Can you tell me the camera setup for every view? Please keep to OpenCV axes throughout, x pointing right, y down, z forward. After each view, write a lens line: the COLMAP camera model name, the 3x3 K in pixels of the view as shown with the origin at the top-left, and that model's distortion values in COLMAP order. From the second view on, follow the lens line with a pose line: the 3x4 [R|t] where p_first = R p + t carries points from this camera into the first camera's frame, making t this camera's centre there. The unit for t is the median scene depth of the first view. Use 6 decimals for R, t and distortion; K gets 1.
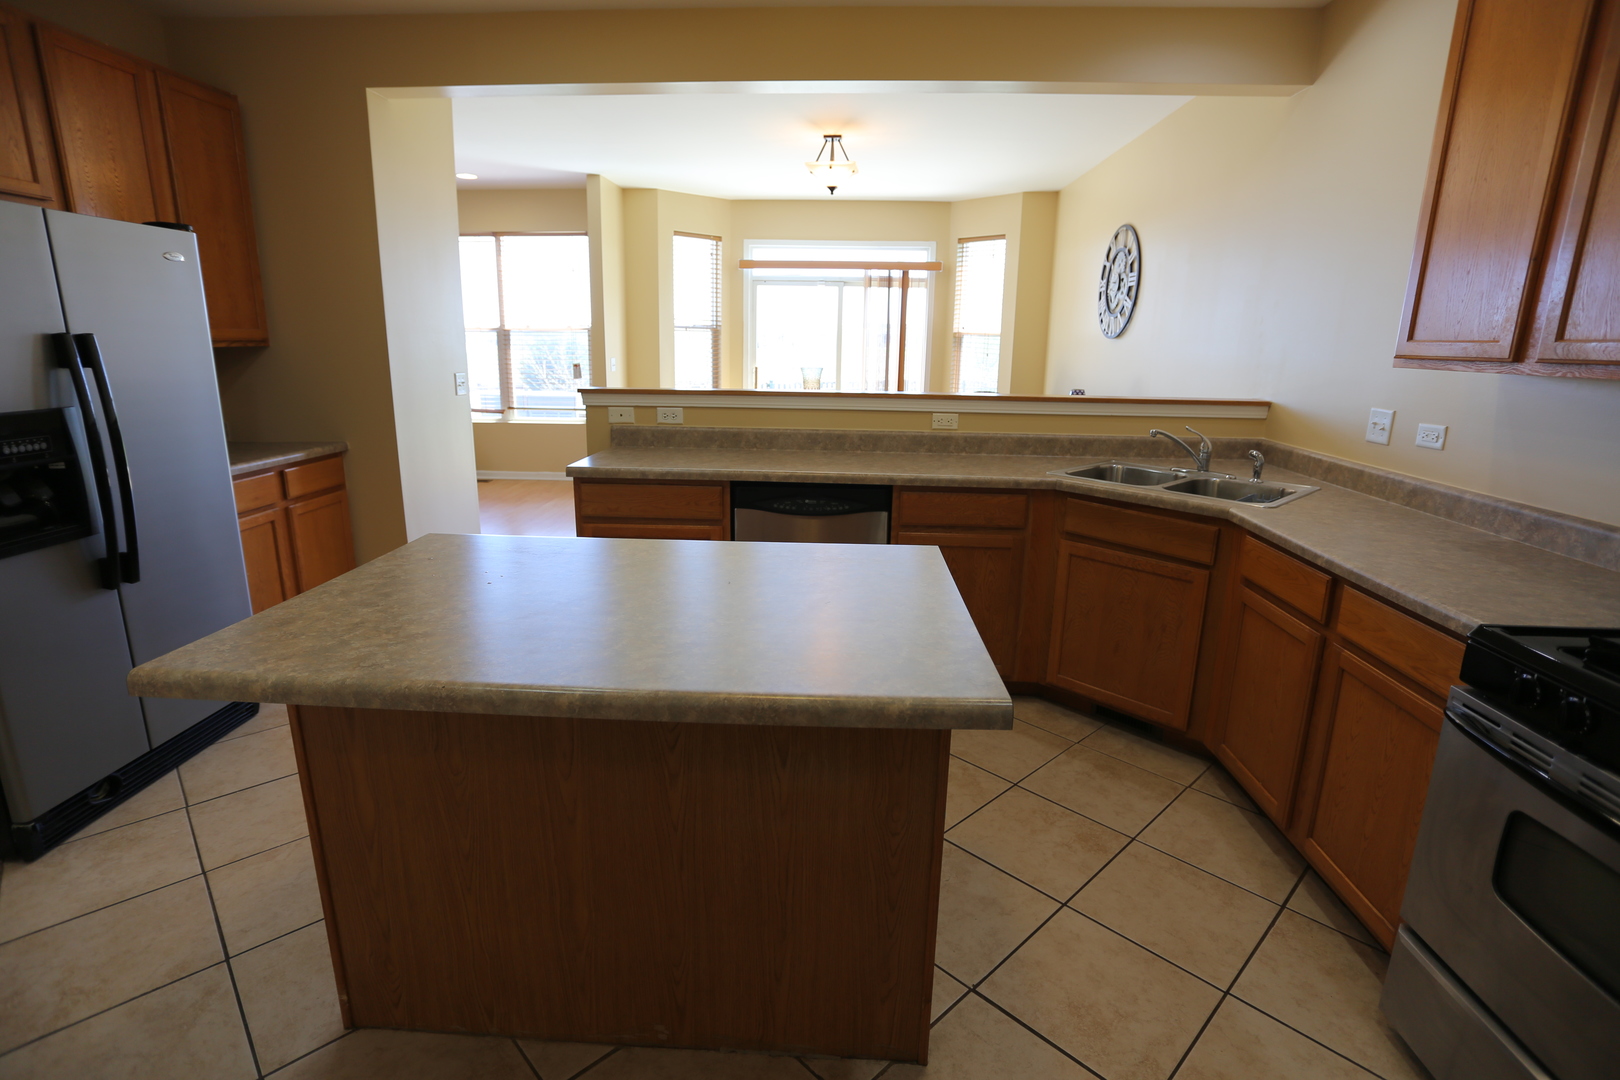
lens RADIAL K [[793.6, 0, 808.0], [0, 793.6, 535.0], [0, 0, 1]] dist [-0.069748, 0.030005]
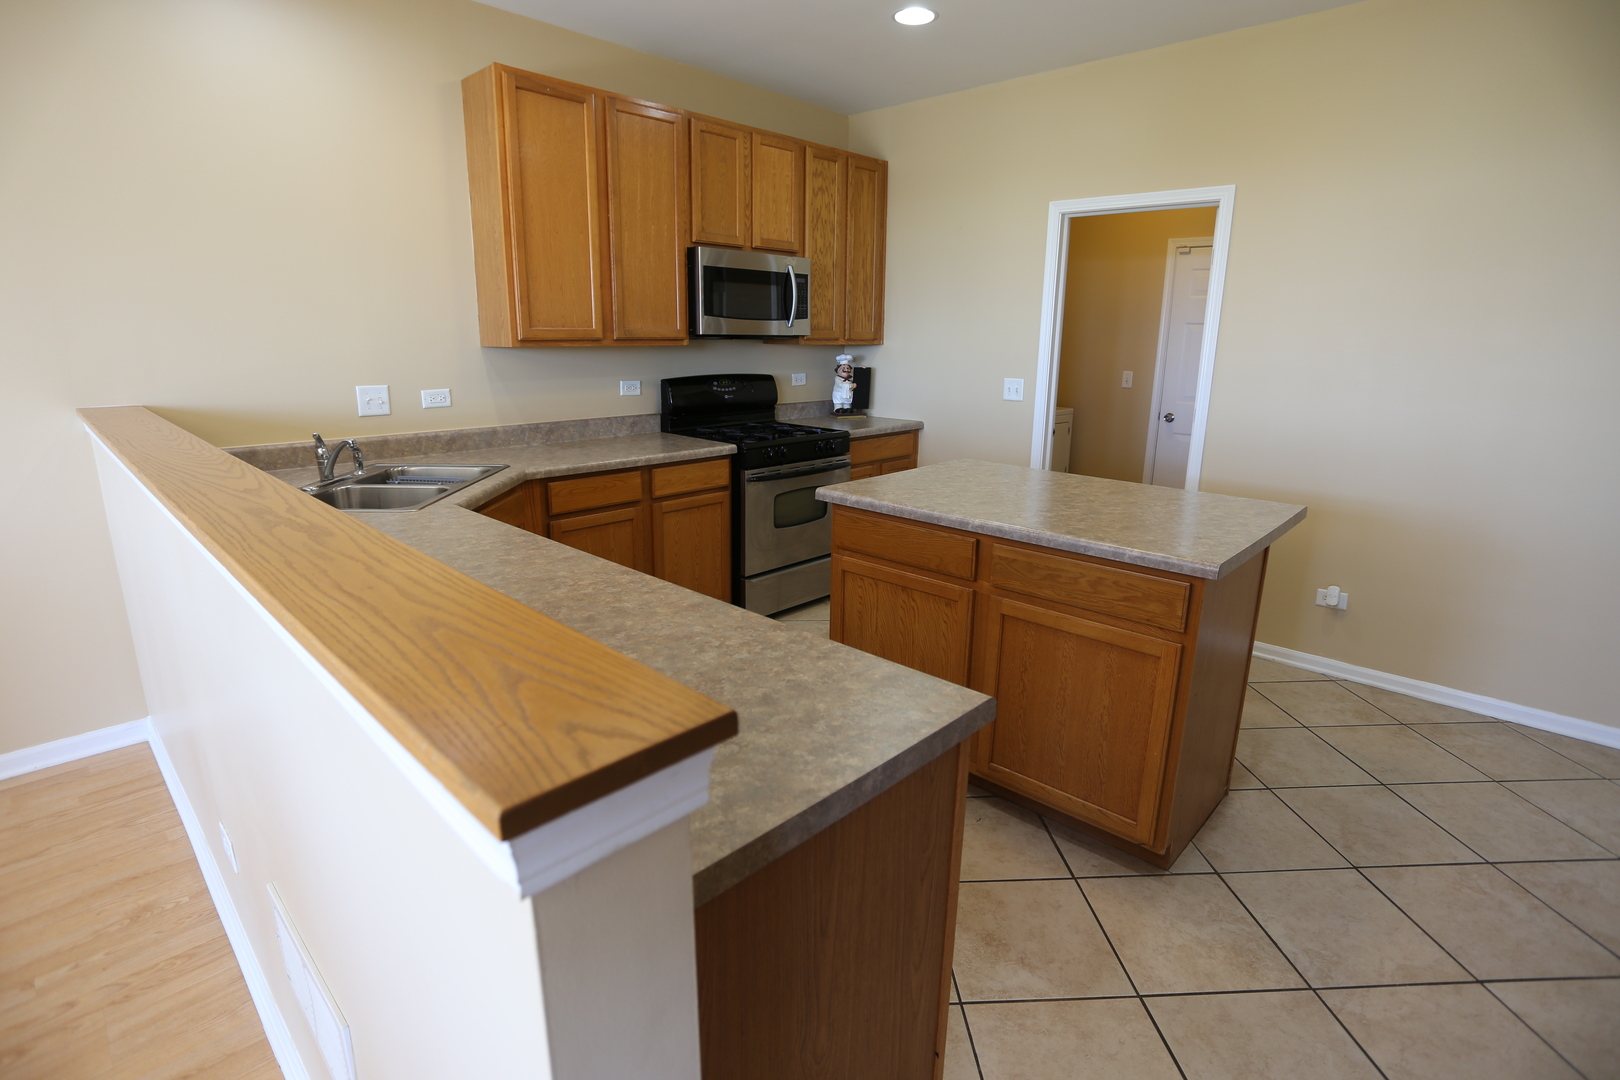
lens RADIAL K [[793.6, 0, 808.0], [0, 793.6, 535.0], [0, 0, 1]] dist [-0.069748, 0.030005]
pose [[-0.761029, -0.178008, 0.623818, -0.607925], [0.135983, 0.896478, 0.421706, -0.431617], [-0.634306, 0.405759, -0.658039, 1.704792]]
